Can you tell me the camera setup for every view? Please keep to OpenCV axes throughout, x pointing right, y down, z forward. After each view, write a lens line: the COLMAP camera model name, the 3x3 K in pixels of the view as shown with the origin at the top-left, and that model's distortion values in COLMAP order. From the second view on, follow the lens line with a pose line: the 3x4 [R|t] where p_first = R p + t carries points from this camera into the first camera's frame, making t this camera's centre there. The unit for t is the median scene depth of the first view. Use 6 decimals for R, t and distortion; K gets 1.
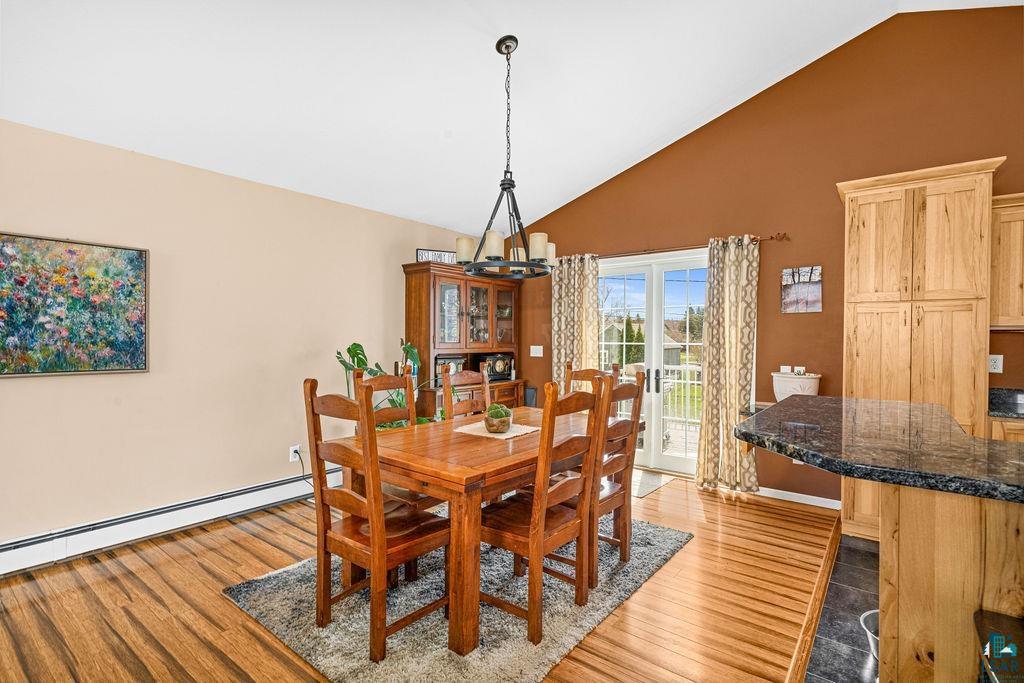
lens RADIAL K [[493.8, 0, 512.3], [0, 493.8, 343.8], [0, 0, 1]] dist [-0.003304, 0.000020]
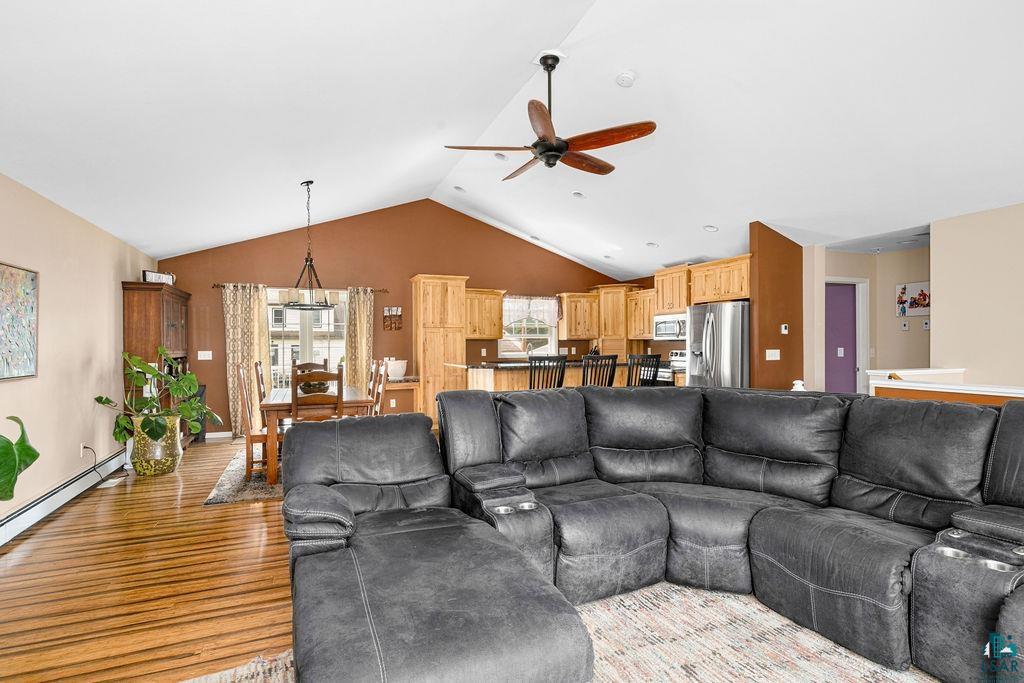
lens RADIAL K [[493.8, 0, 512.3], [0, 493.8, 343.8], [0, 0, 1]] dist [-0.003304, 0.000020]
pose [[0.494523, -0.012204, 0.869079, -1.173538], [0.015023, 0.999872, 0.005493, -0.015123], [-0.869035, 0.010340, 0.494643, -0.519748]]
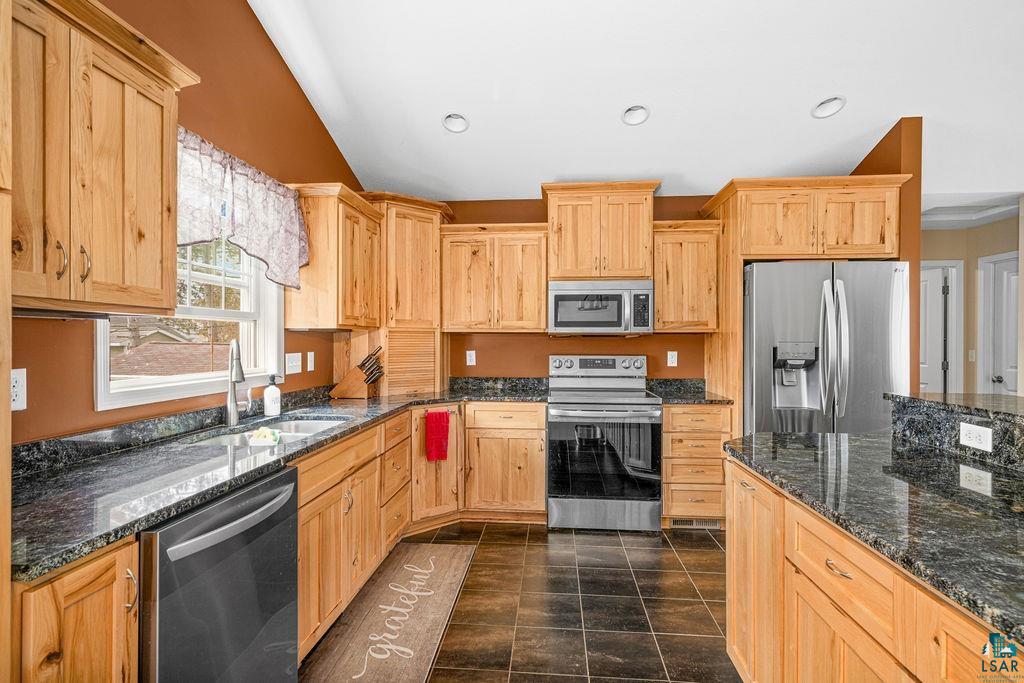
lens RADIAL K [[493.8, 0, 512.3], [0, 493.8, 343.8], [0, 0, 1]] dist [-0.003304, 0.000020]
pose [[-0.538736, -0.006925, 0.842446, 0.499426], [0.002967, 0.999944, 0.010117, 0.002217], [-0.842470, 0.007950, -0.538685, 0.848053]]
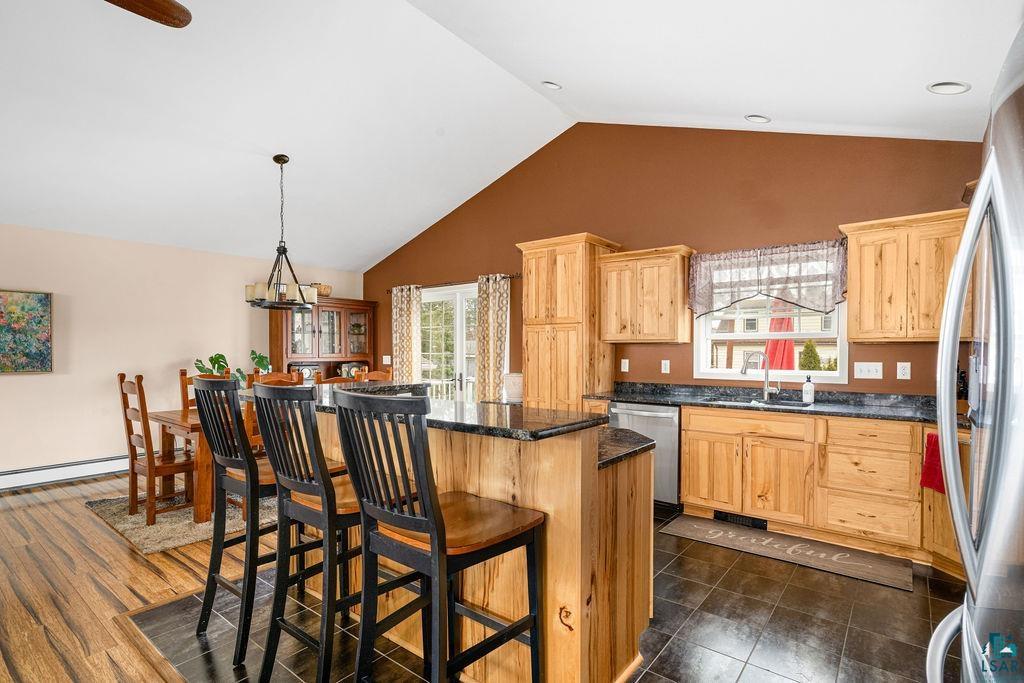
lens RADIAL K [[508.7, 0, 511.2], [0, 508.7, 357.7], [0, 0, 1]] dist [0.000666, 0.000324]
pose [[0.999930, -0.004654, -0.010896, 0.697784], [0.004701, 0.999979, 0.004351, 0.009204], [0.010875, -0.004402, 0.999931, -0.561411]]
